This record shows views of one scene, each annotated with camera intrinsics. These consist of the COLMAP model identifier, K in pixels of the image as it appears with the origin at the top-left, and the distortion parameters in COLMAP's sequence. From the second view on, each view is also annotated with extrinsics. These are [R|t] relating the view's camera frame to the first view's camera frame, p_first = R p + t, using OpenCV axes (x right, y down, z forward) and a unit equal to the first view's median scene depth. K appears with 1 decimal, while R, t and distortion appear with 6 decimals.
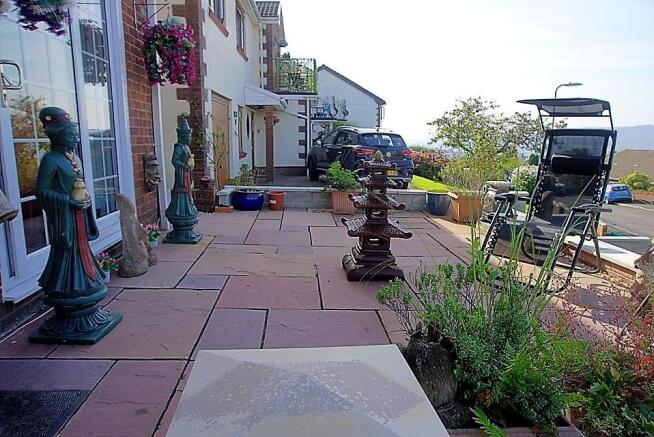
lens RADIAL K [[450.2, 0, 327.0], [0, 450.2, 218.5], [0, 0, 1]] dist [-0.045739, 0.007383]
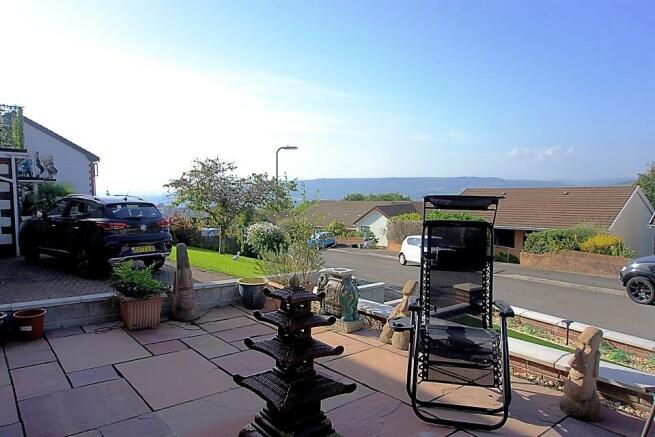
lens RADIAL K [[450.9, 0, 327.5], [0, 450.9, 218.5], [0, 0, 1]] dist [-0.045739, 0.007383]
pose [[0.806128, -0.047390, 0.589841, -0.052425], [0.115746, 0.990161, -0.078636, -0.035872], [-0.580311, 0.131662, 0.803682, 0.083708]]
